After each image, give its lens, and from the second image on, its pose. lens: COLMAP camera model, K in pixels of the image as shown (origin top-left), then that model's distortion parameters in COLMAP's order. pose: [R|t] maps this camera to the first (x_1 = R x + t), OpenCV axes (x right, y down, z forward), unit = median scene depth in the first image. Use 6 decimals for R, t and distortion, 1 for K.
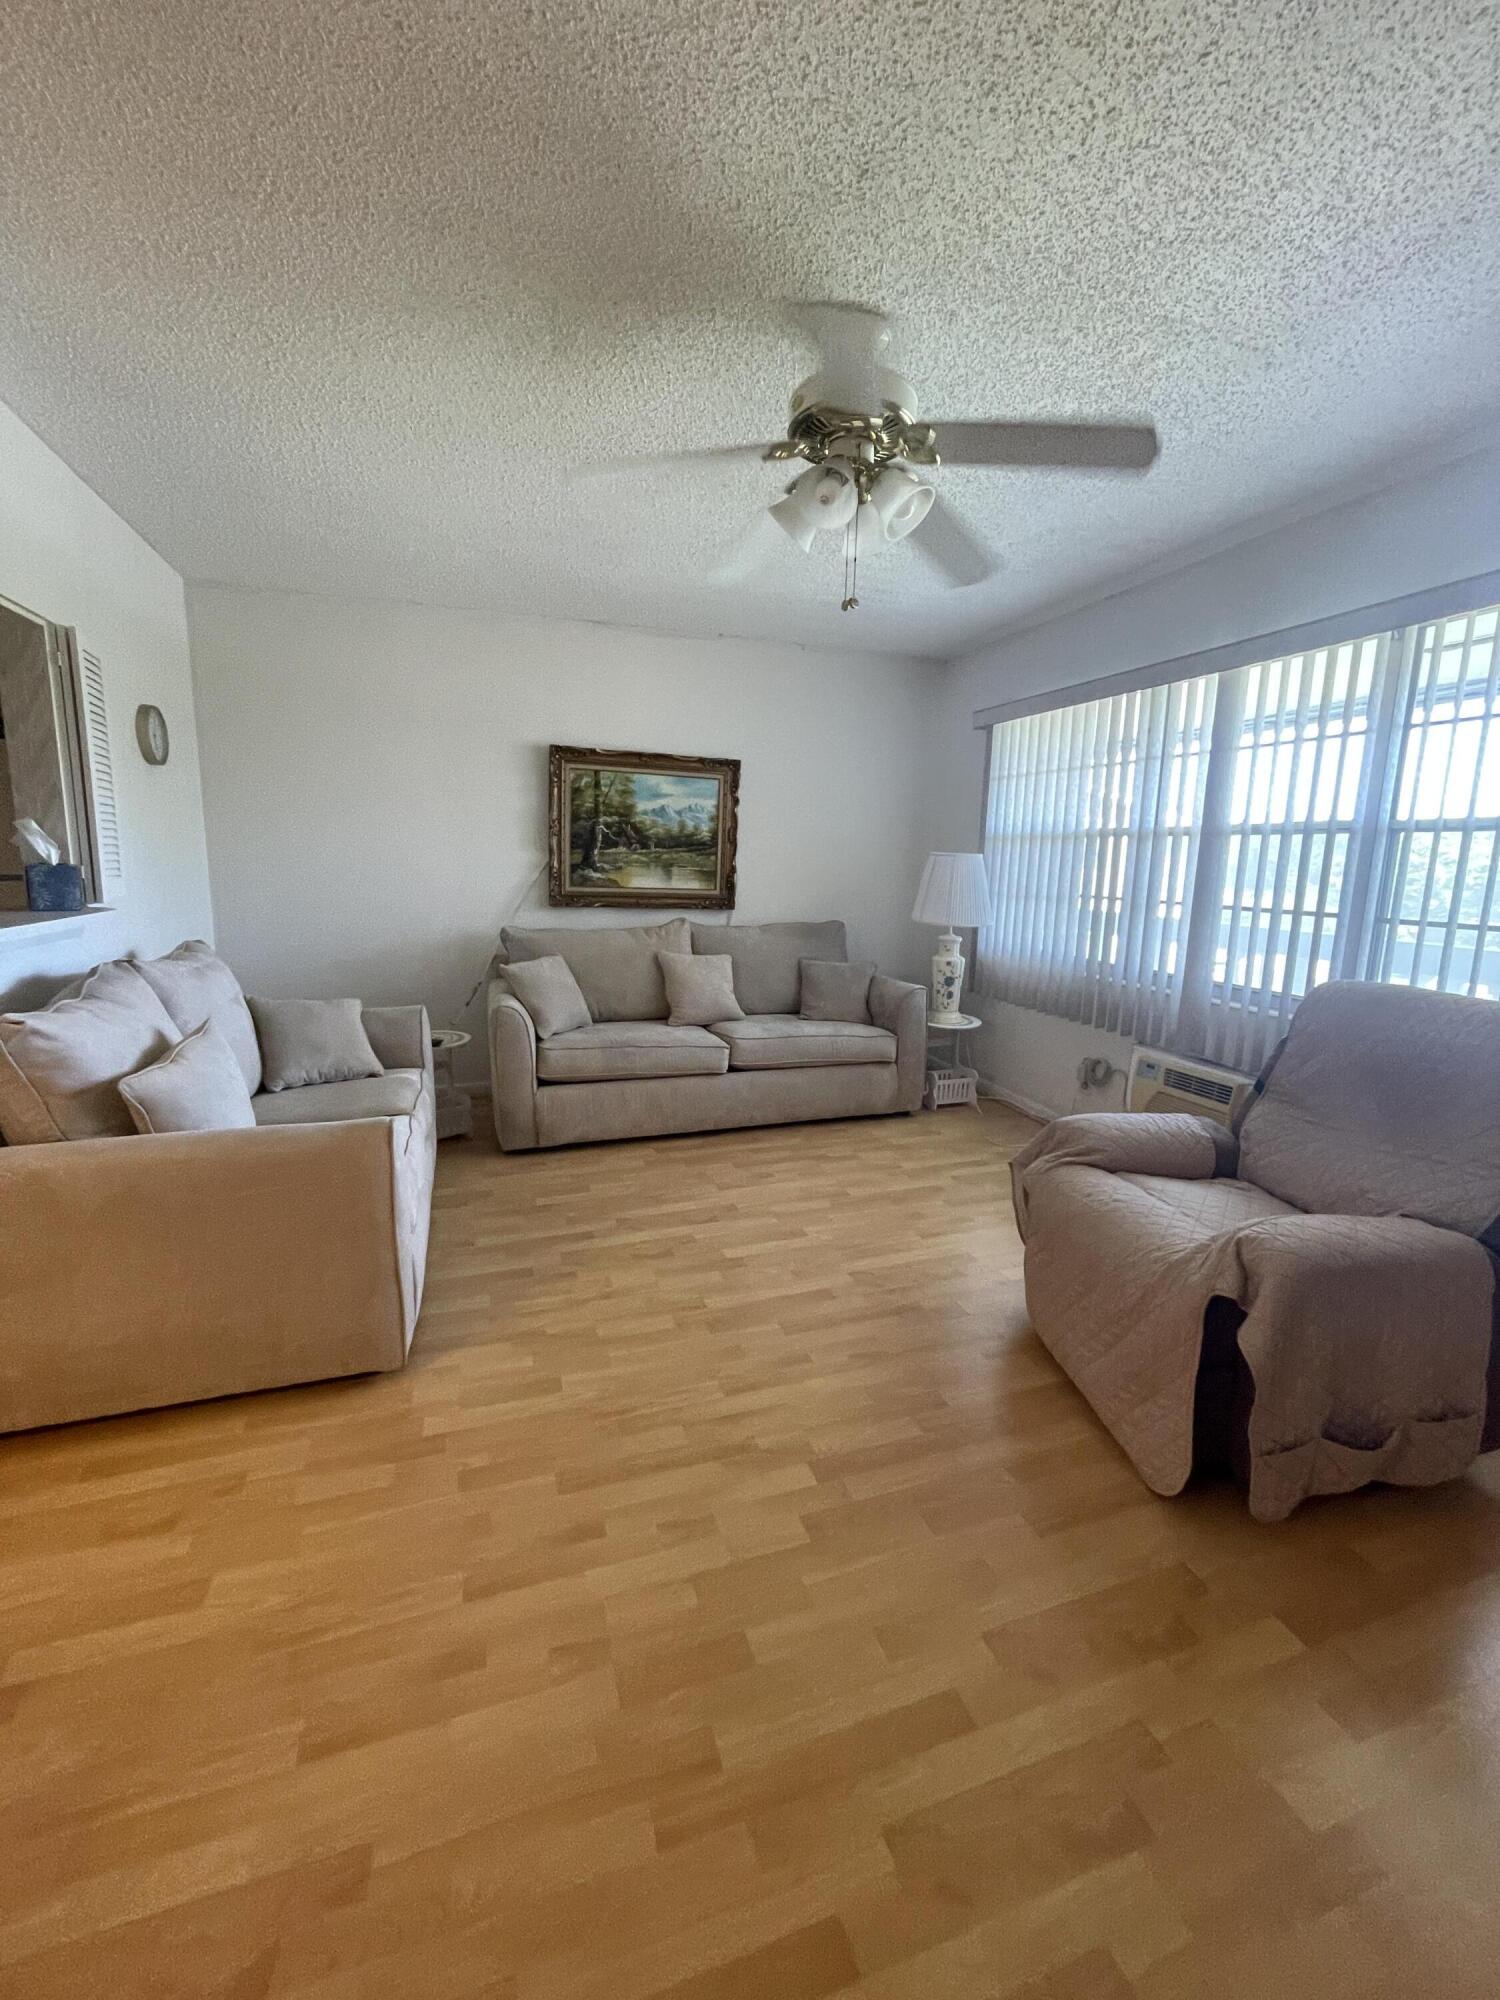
lens RADIAL K [[812.5, 0, 742.0], [0, 812.5, 988.7], [0, 0, 1]] dist [-0.000451, 0.000103]
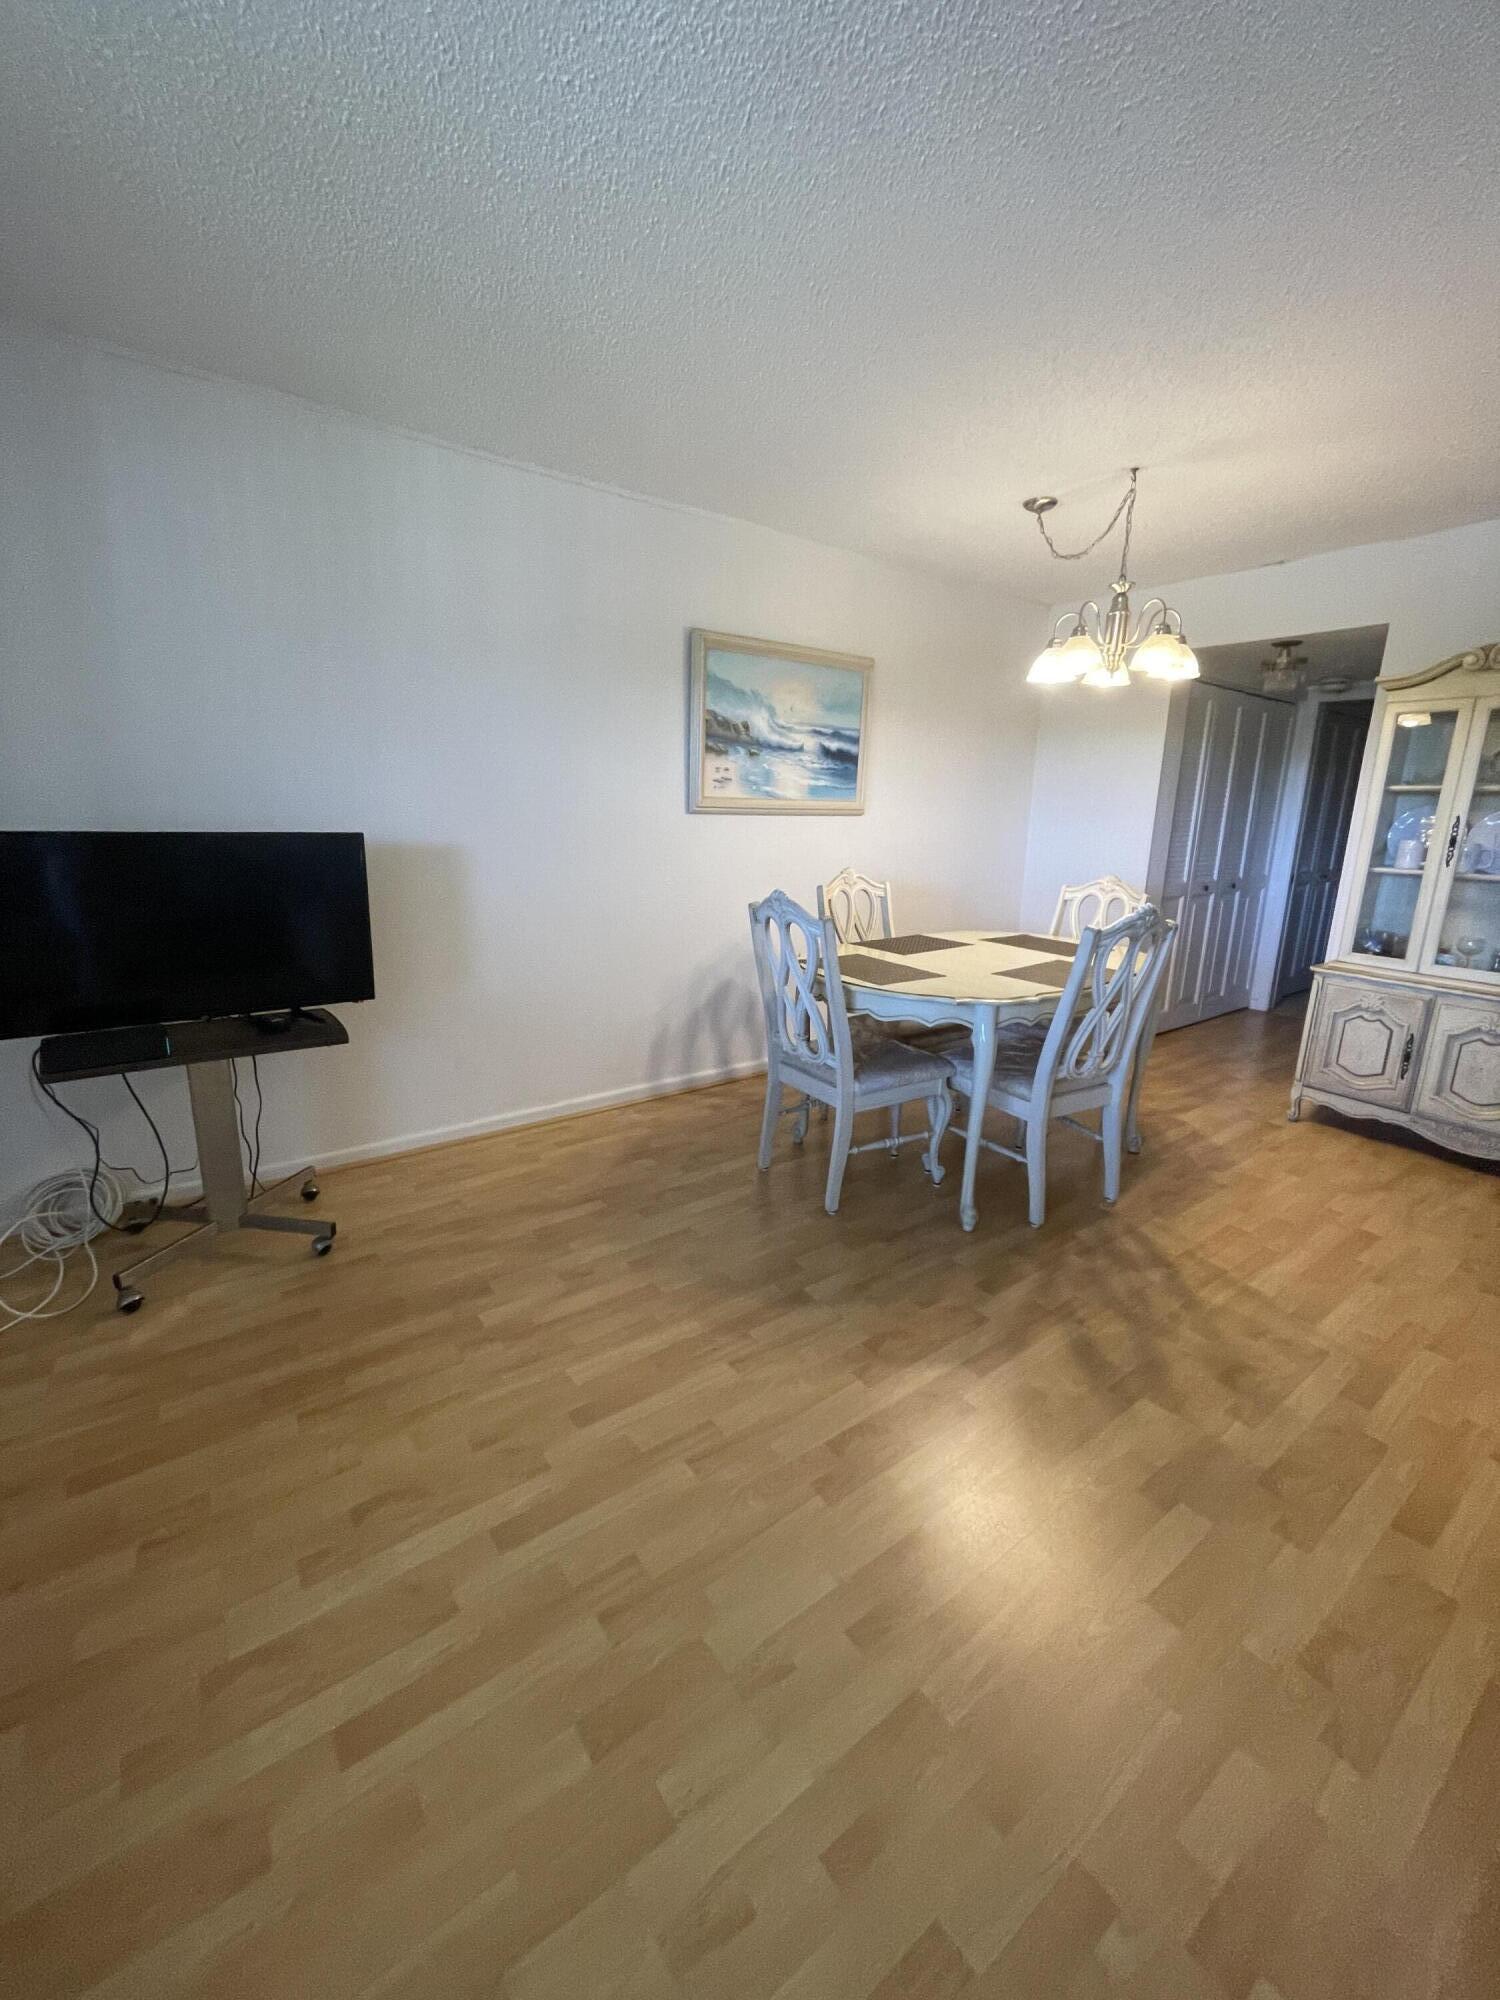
lens RADIAL K [[812.5, 0, 746.6], [0, 812.5, 995.3], [0, 0, 1]] dist [-0.000451, 0.000103]
pose [[-0.956353, 0.019681, -0.291551, 0.067597], [-0.095164, 0.922362, 0.374421, -0.201483], [0.276285, 0.385824, -0.880231, 1.158271]]
